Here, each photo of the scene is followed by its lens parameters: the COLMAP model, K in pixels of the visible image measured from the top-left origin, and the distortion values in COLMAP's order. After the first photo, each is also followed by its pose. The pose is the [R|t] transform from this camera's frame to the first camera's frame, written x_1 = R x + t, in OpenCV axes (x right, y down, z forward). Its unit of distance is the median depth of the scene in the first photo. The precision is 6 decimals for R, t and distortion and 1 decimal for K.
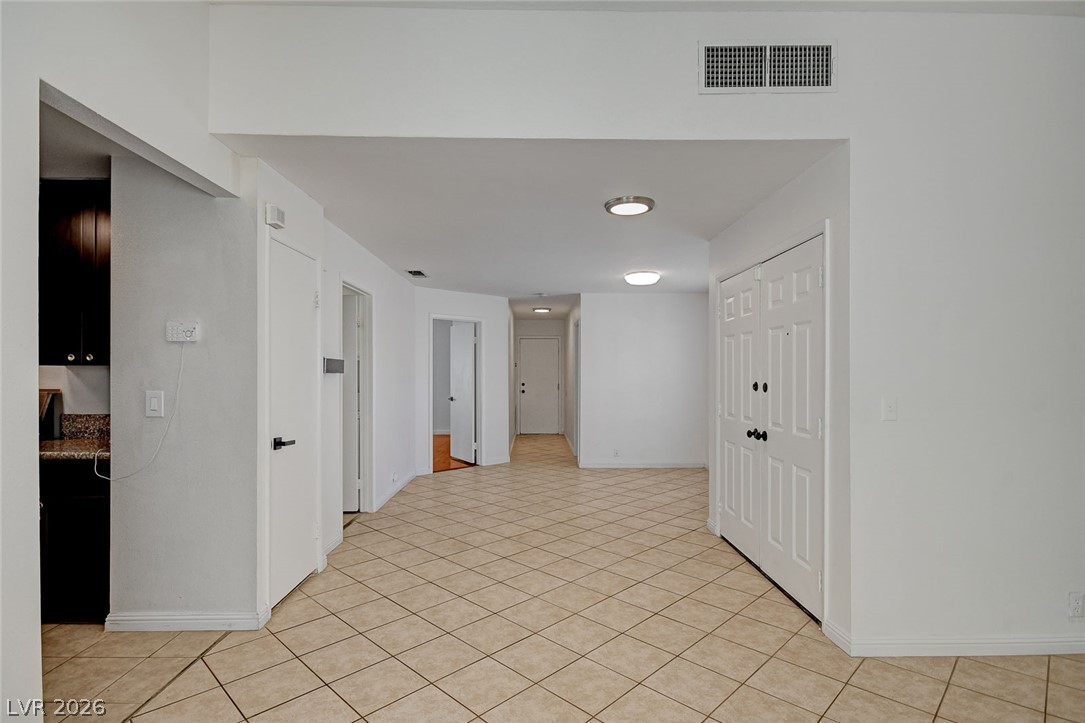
lens RADIAL K [[539.2, 0, 536.9], [0, 539.2, 371.5], [0, 0, 1]] dist [0.005576, -0.001539]
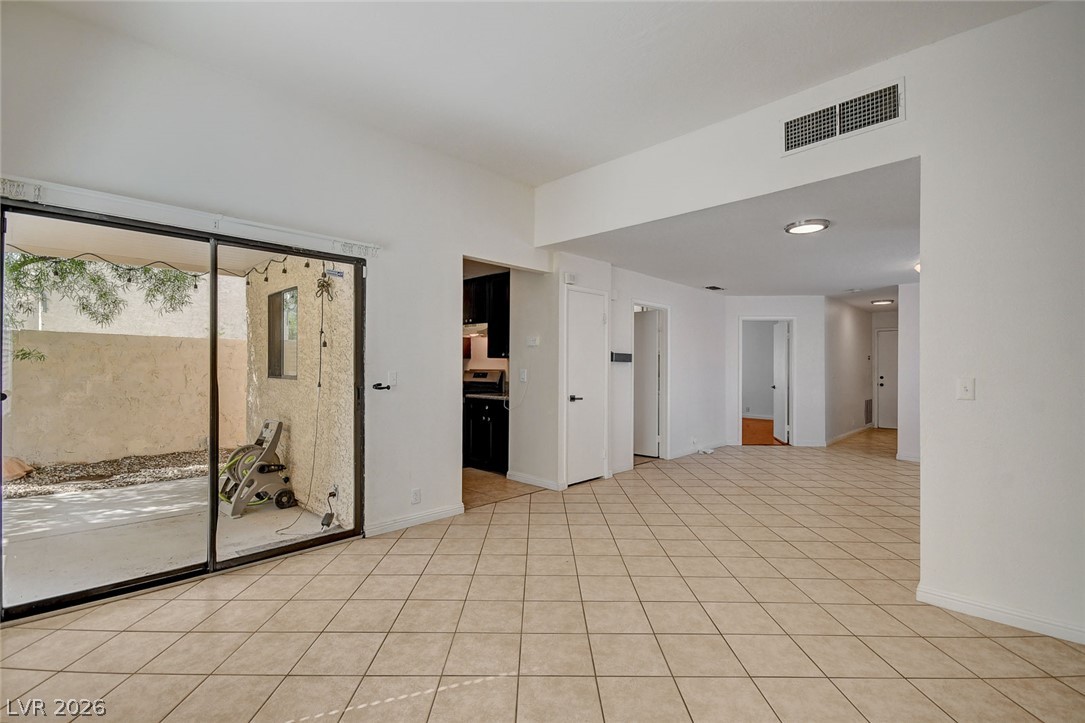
lens RADIAL K [[477.6, 0, 533.3], [0, 477.6, 366.7], [0, 0, 1]] dist [0.007636, -0.001353]
pose [[0.699900, 0.004947, -0.714224, 0.521590], [-0.004708, 0.999986, 0.002313, 0.016844], [0.714225, 0.001744, 0.699914, -0.223490]]
